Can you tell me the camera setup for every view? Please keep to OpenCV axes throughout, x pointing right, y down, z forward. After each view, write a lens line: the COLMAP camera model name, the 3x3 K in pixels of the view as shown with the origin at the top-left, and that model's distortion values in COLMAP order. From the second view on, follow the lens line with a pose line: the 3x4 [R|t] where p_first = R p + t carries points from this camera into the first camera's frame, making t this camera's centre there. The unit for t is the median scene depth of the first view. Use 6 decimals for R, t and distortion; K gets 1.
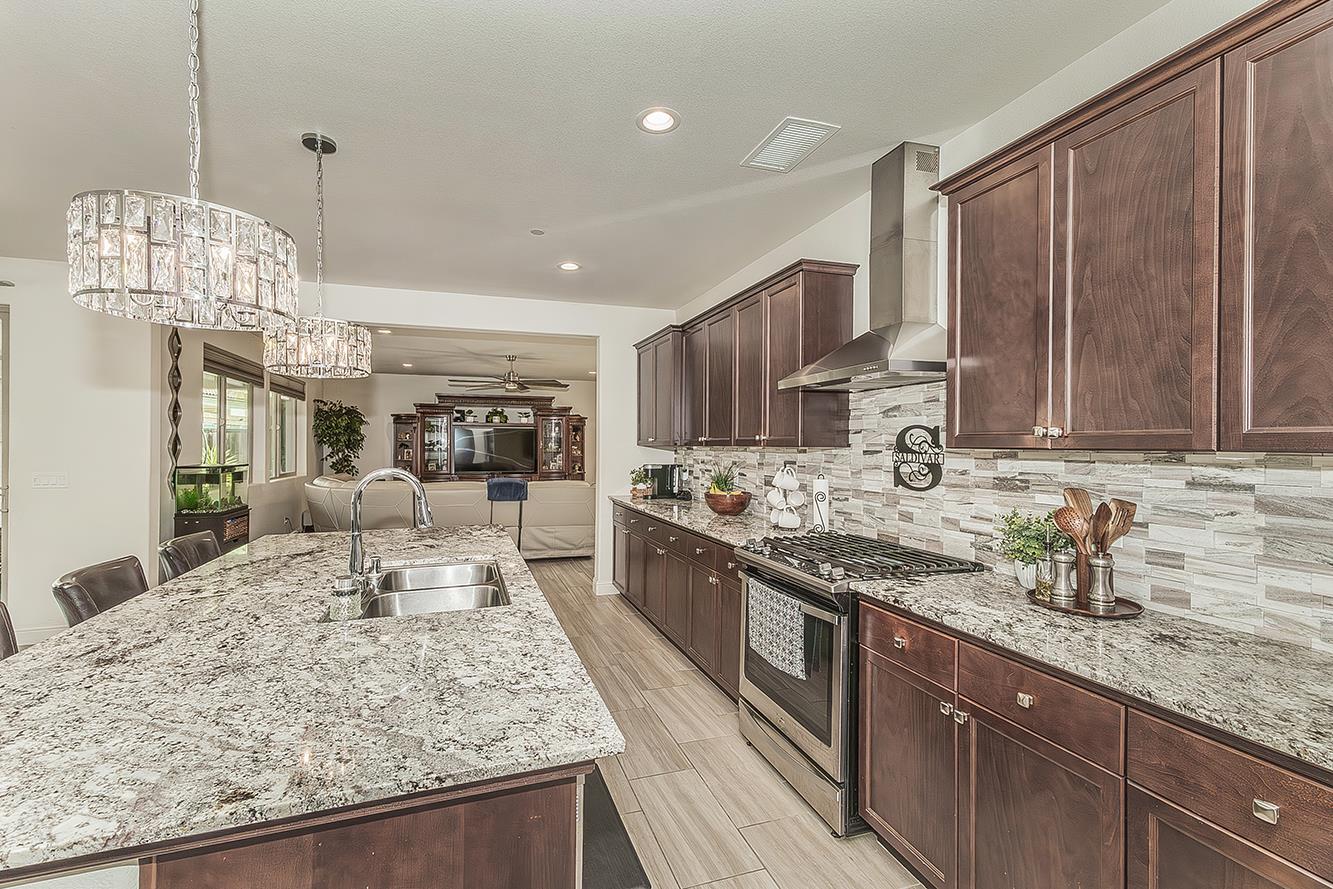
lens RADIAL K [[562.4, 0, 663.8], [0, 562.4, 445.7], [0, 0, 1]] dist [0.005918, 0.000650]
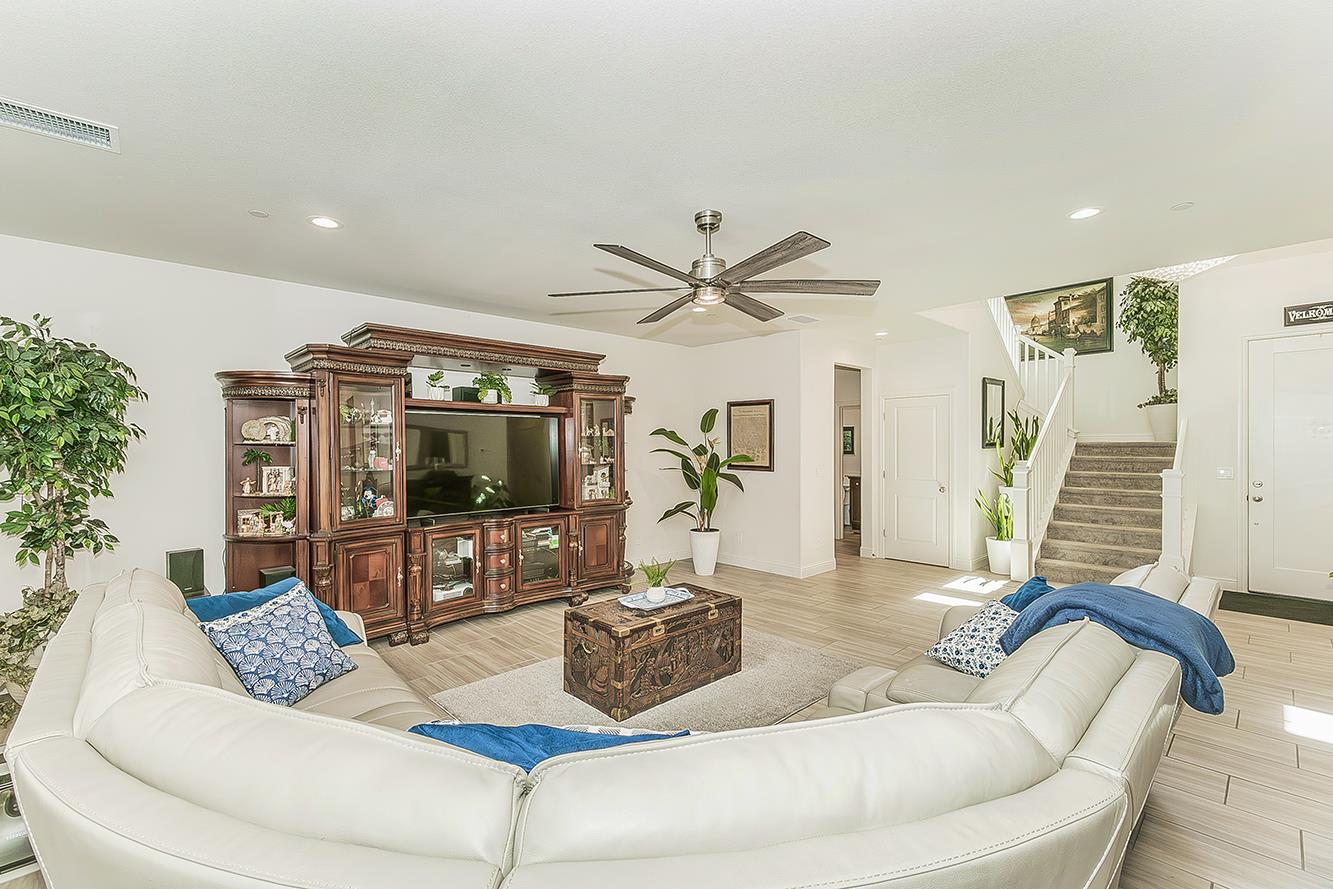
lens RADIAL K [[562.4, 0, 664.3], [0, 562.4, 448.4], [0, 0, 1]] dist [0.005918, 0.000650]
pose [[0.917422, -0.006113, 0.397869, -0.361747], [0.003663, 0.999969, 0.006918, -0.007248], [-0.397899, -0.004889, 0.917416, 0.540215]]
